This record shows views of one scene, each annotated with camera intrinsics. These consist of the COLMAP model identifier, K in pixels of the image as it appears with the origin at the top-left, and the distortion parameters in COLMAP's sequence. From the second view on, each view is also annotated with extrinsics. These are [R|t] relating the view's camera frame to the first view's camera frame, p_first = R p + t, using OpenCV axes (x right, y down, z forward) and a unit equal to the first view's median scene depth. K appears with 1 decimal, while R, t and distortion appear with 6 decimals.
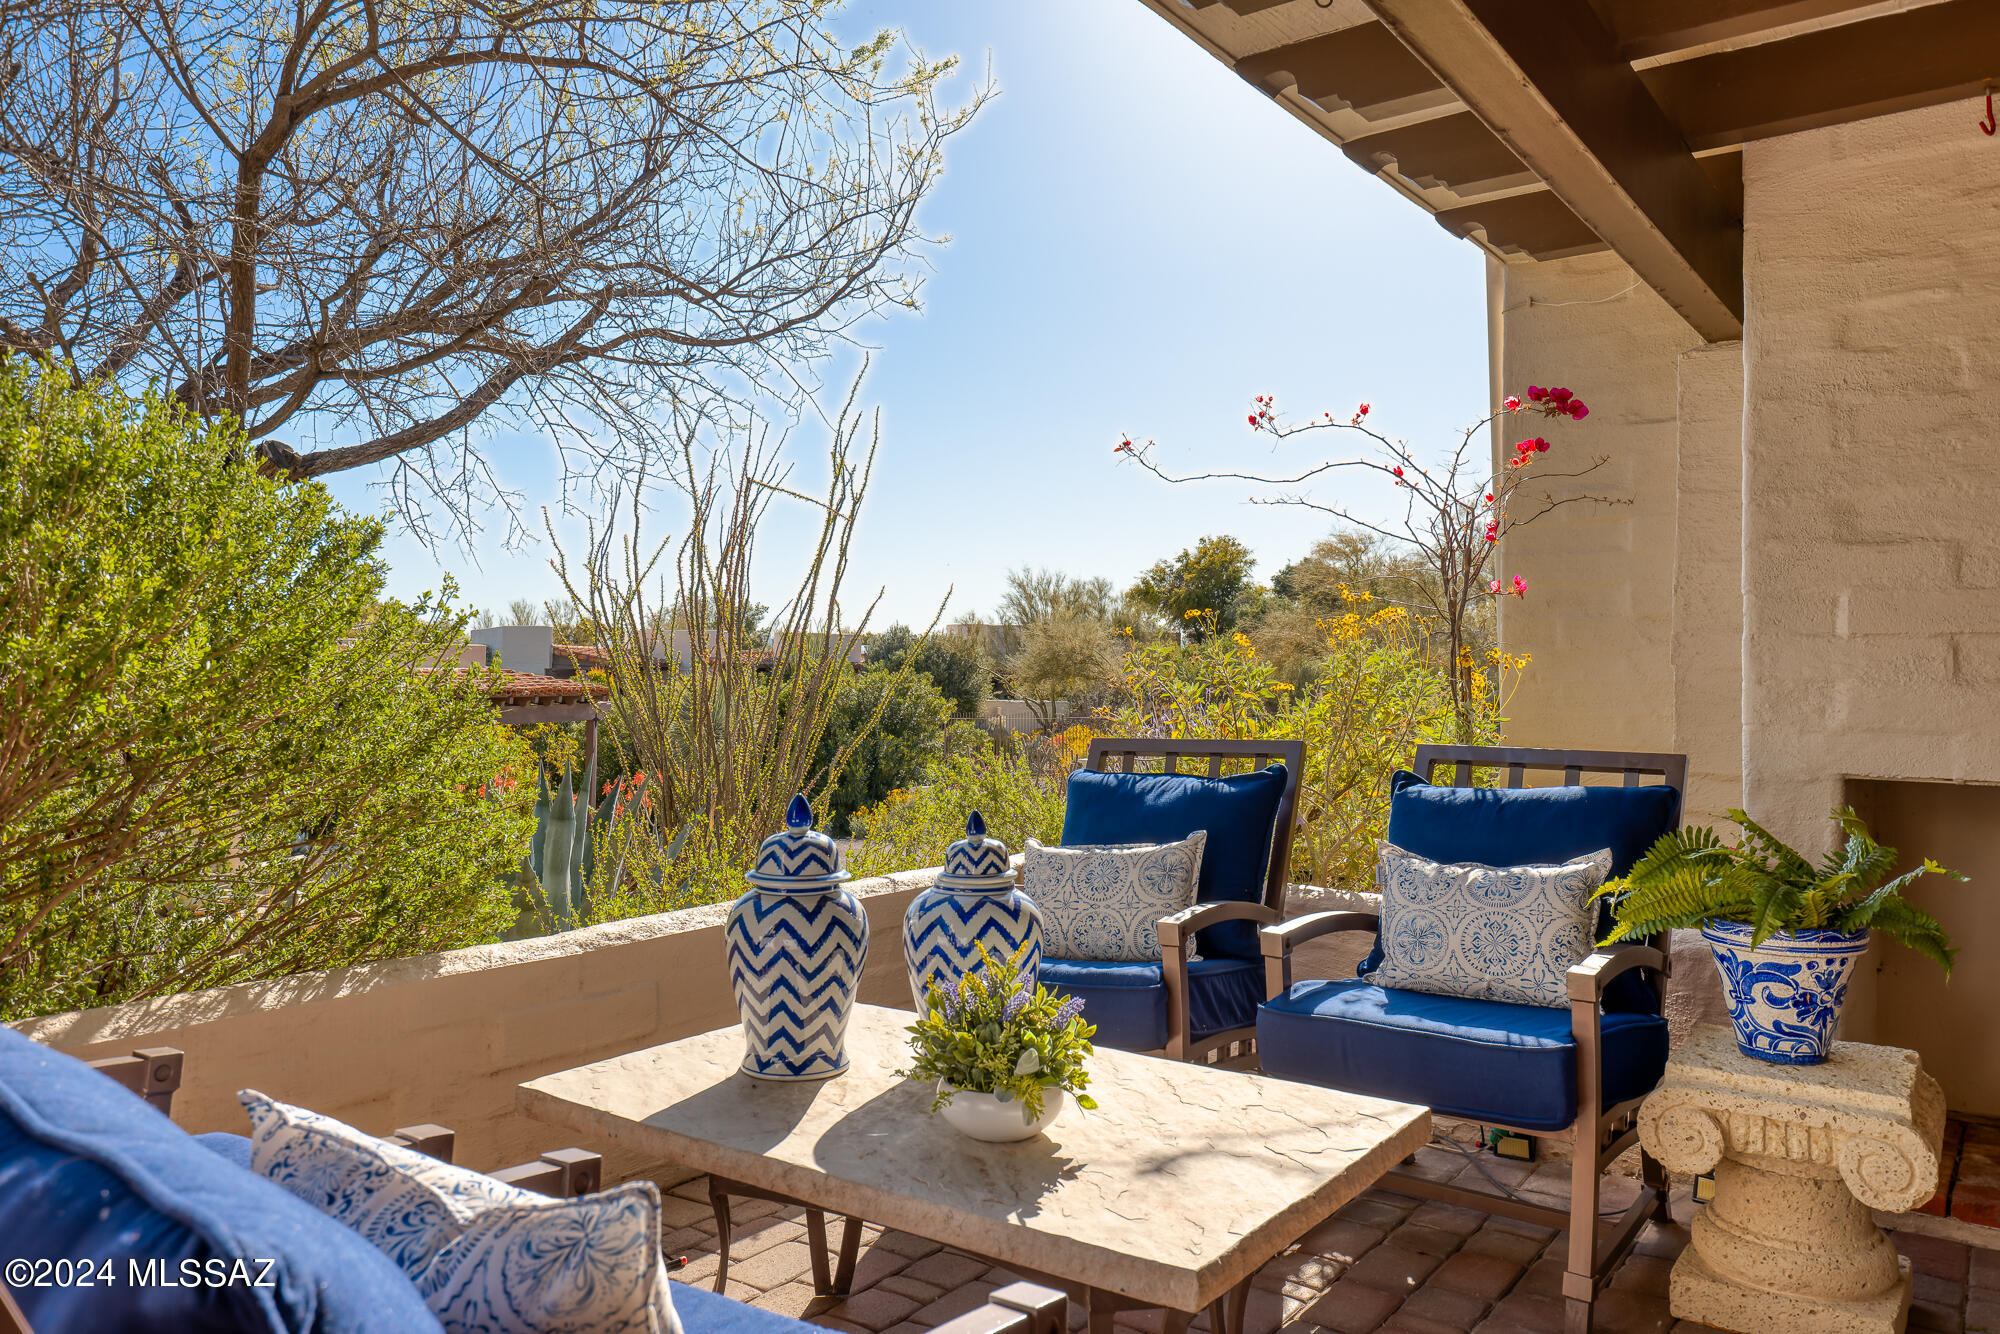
lens RADIAL K [[1448.9, 0, 1003.6], [0, 1448.9, 667.0], [0, 0, 1]] dist [-0.004934, -0.000768]
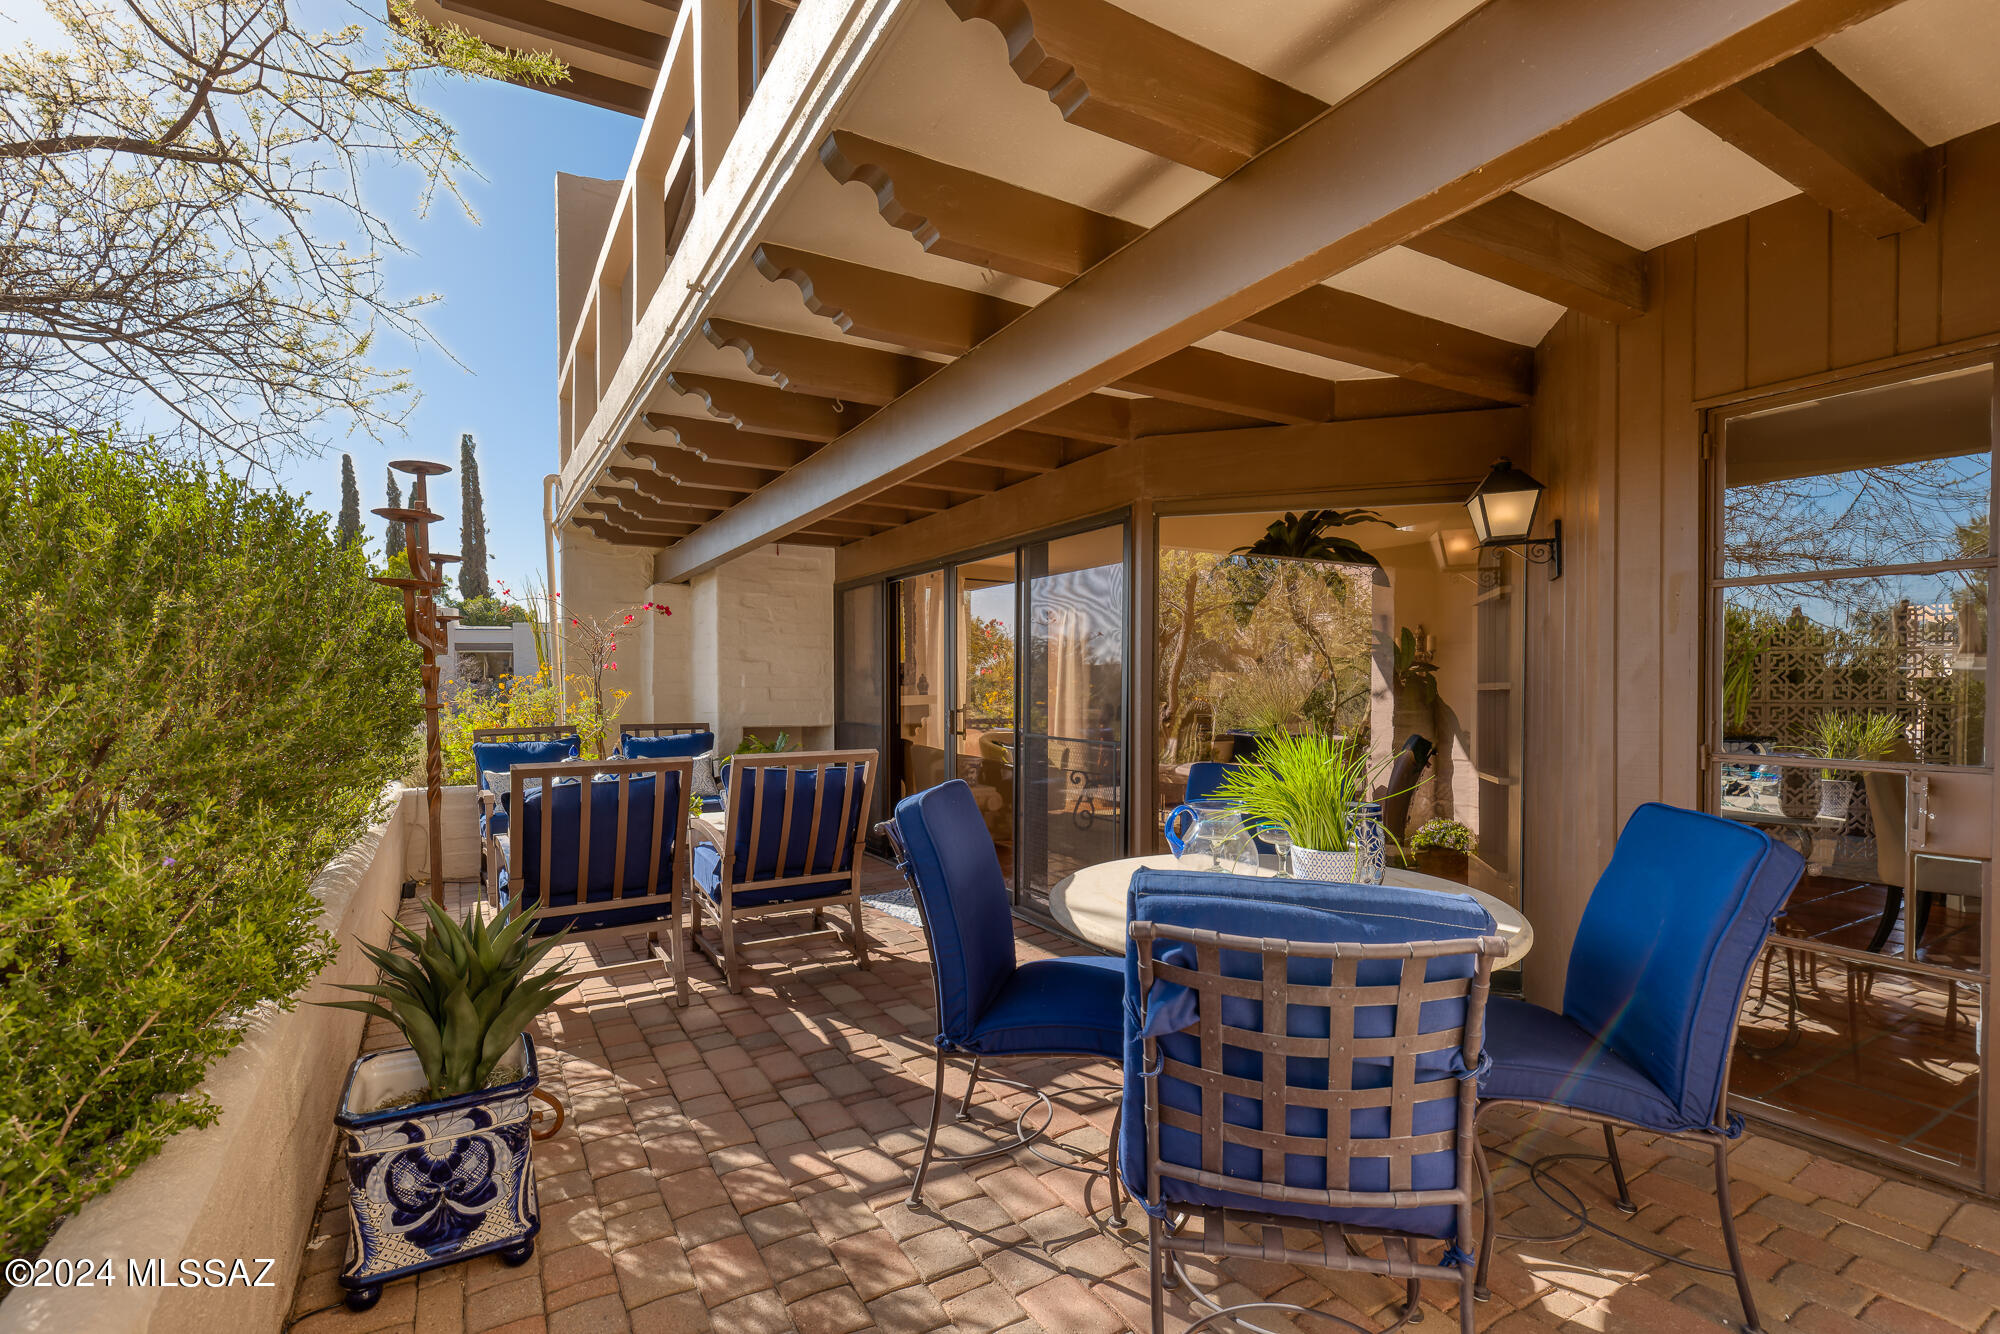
lens RADIAL K [[912.4, 0, 999.4], [0, 912.4, 677.1], [0, 0, 1]] dist [0.000501, 0.000035]
pose [[0.397814, -0.001102, 0.917465, -1.033997], [-0.005023, 0.999982, 0.003379, -0.047996], [-0.917452, -0.005953, 0.397801, -0.392992]]
